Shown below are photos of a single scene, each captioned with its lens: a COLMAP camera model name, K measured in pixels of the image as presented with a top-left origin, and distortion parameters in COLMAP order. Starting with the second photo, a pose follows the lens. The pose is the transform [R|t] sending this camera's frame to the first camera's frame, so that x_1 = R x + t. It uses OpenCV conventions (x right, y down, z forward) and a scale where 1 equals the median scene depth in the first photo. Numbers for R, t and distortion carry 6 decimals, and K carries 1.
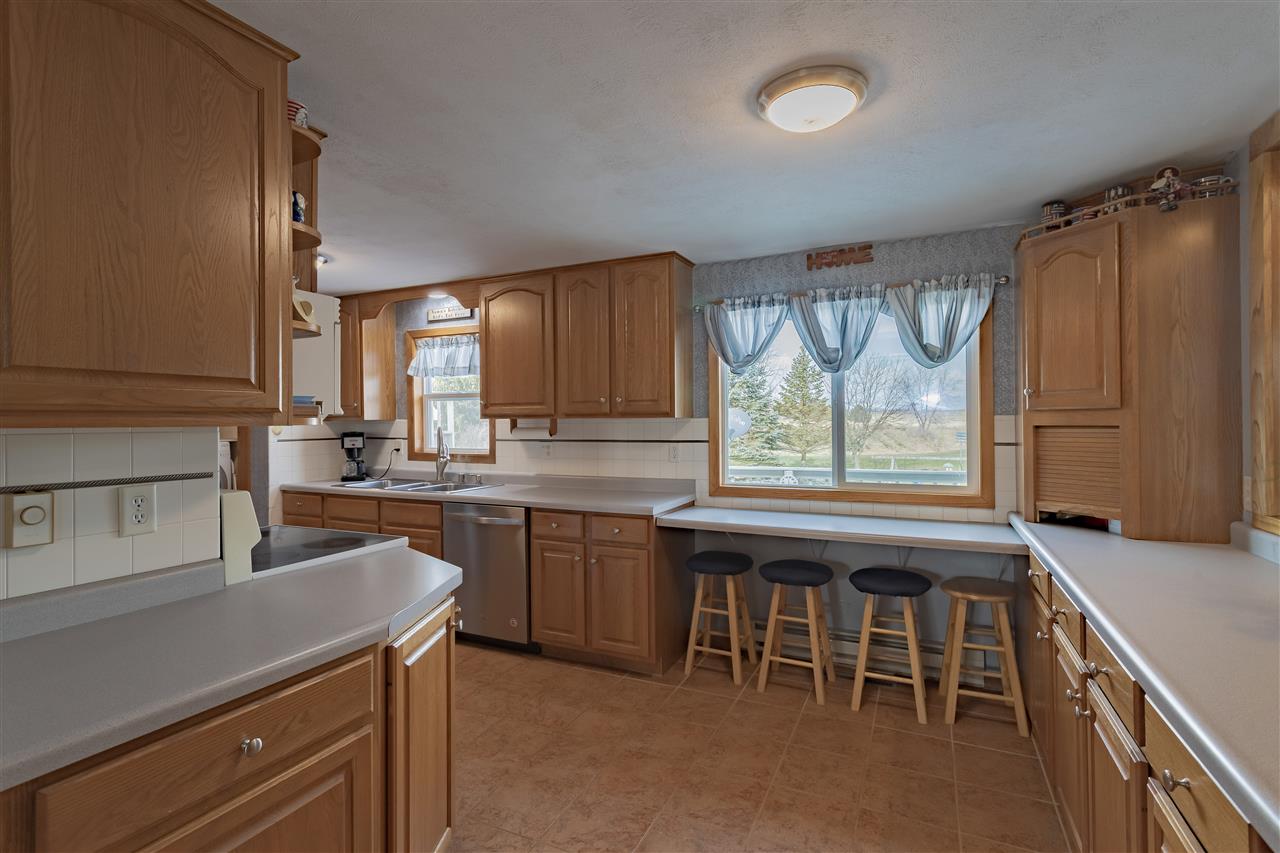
lens RADIAL K [[603.5, 0, 639.5], [0, 603.5, 421.4], [0, 0, 1]] dist [0.001522, 0.000404]
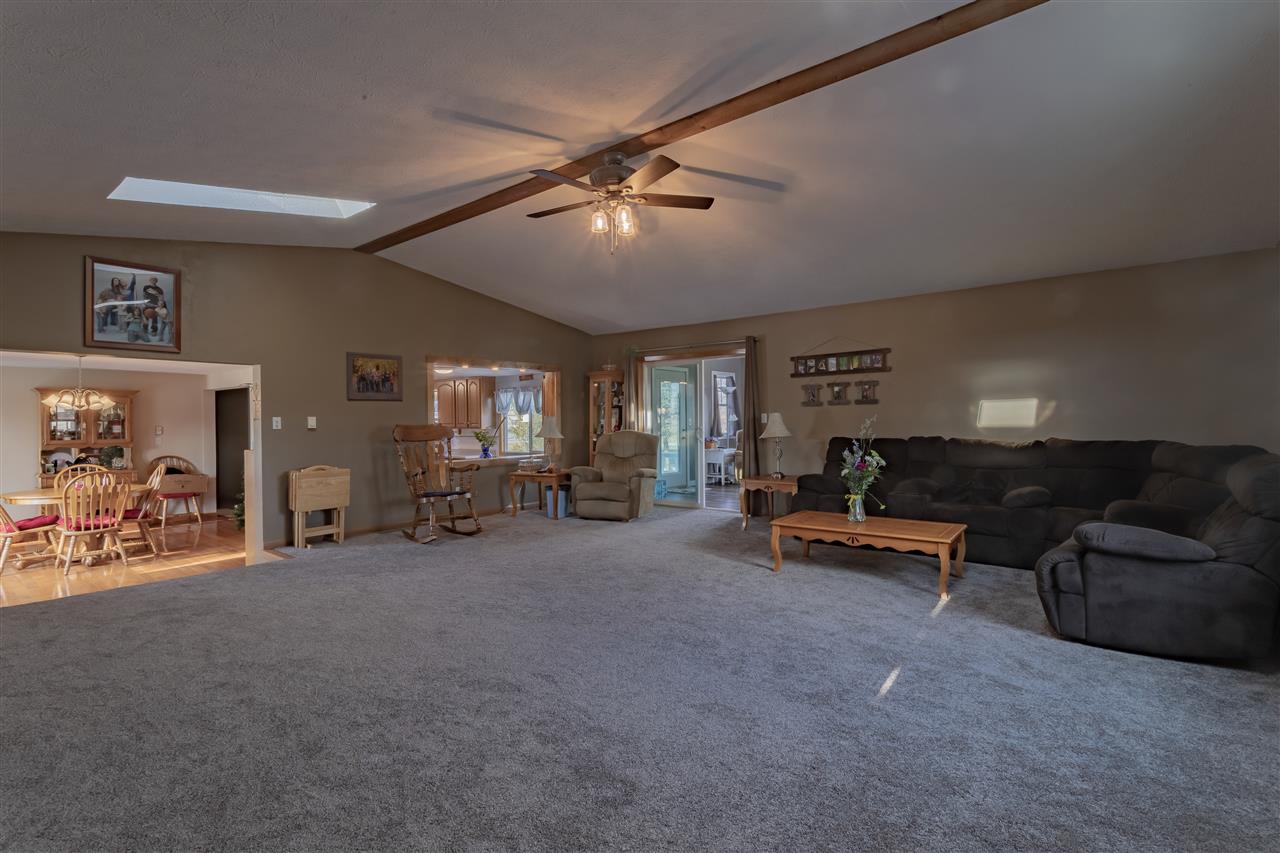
lens RADIAL K [[603.5, 0, 639.5], [0, 603.5, 421.4], [0, 0, 1]] dist [0.001522, 0.000404]
pose [[0.968965, -0.002351, -0.247186, 1.606557], [0.004017, 0.999972, 0.006238, -0.061595], [0.247165, -0.007037, 0.968948, -1.779643]]
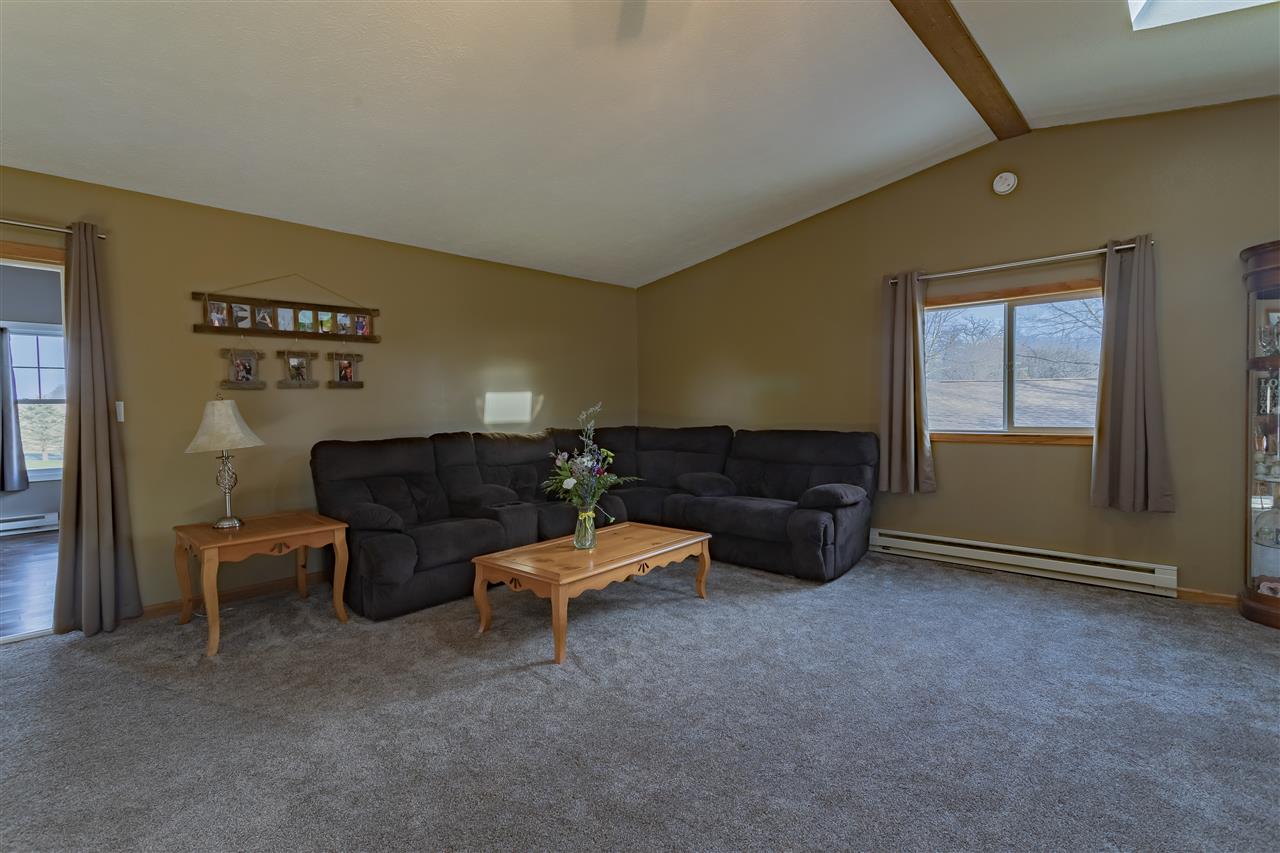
lens RADIAL K [[603.5, 0, 639.5], [0, 603.5, 421.4], [0, 0, 1]] dist [0.001522, 0.000404]
pose [[0.294978, -0.026266, 0.955143, 0.807816], [0.008790, 0.999654, 0.024775, -0.058792], [-0.955463, 0.001087, 0.295107, -0.710347]]
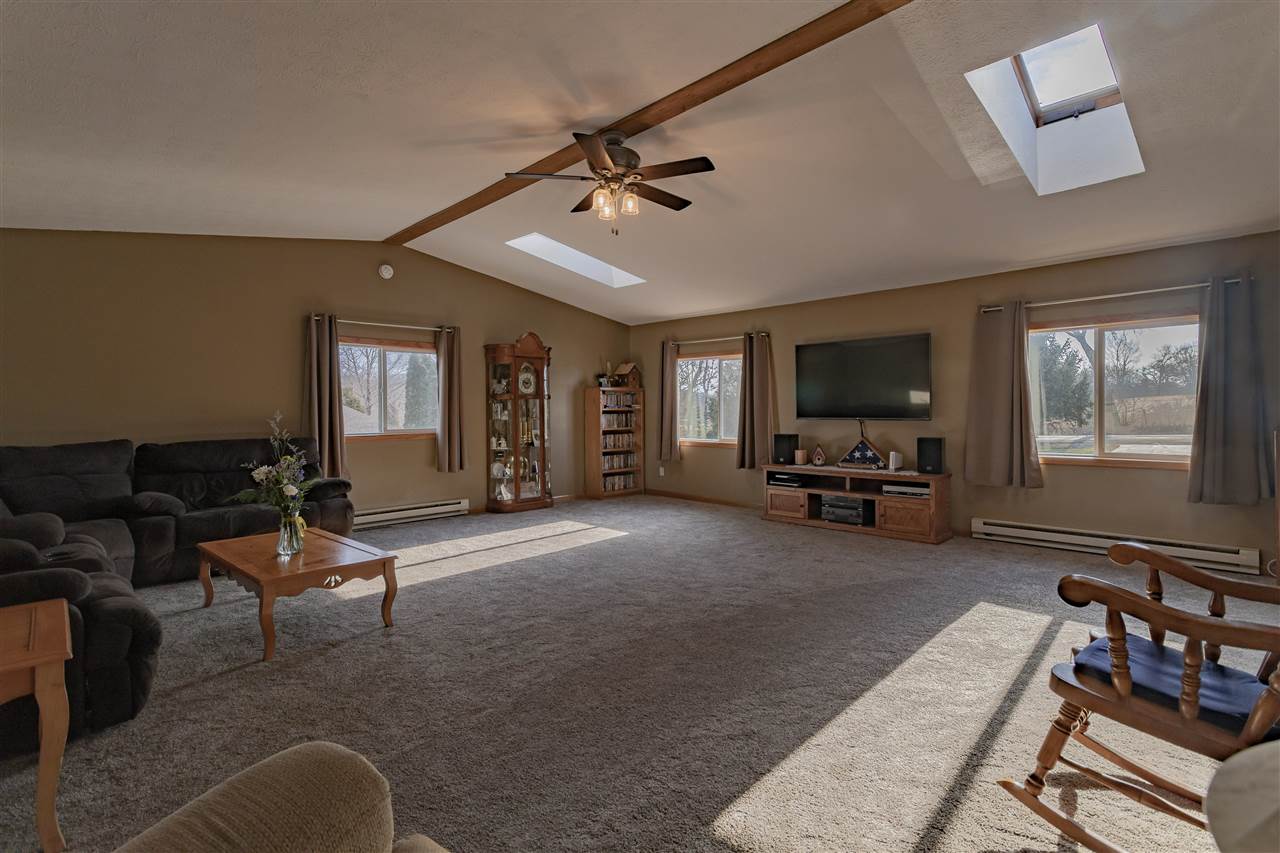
lens RADIAL K [[603.5, 0, 639.5], [0, 603.5, 421.4], [0, 0, 1]] dist [0.001522, 0.000404]
pose [[-0.940513, 0.008861, 0.339641, 0.835645], [0.014822, 0.999778, 0.014961, -0.054602], [-0.339433, 0.019105, -0.940436, 0.450022]]
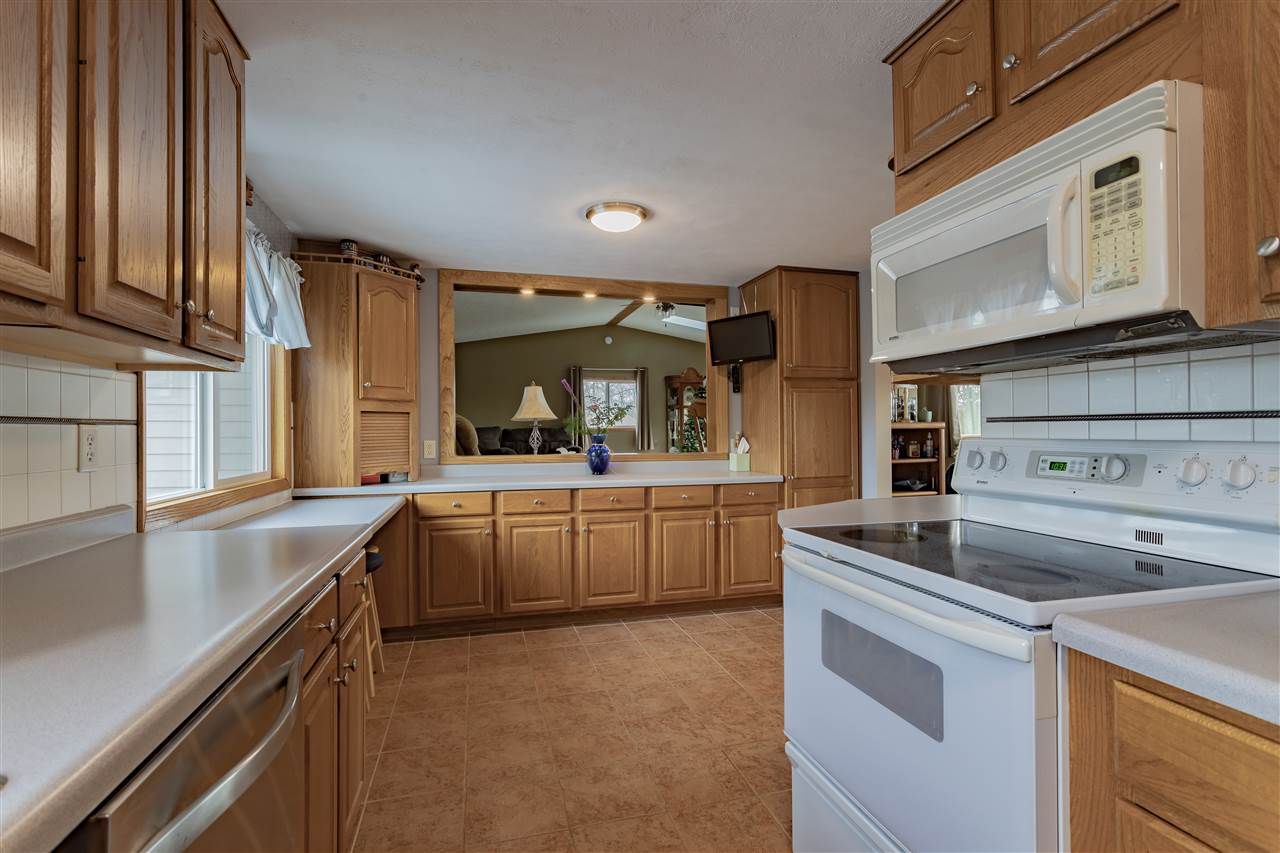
lens RADIAL K [[599.6, 0, 637.0], [0, 599.6, 430.5], [0, 0, 1]] dist [0.002190, 0.000574]
pose [[-0.646366, 0.014349, 0.762892, -0.551896], [0.011898, 0.999891, -0.008726, 0.052316], [-0.762934, 0.003437, -0.646467, 1.076890]]
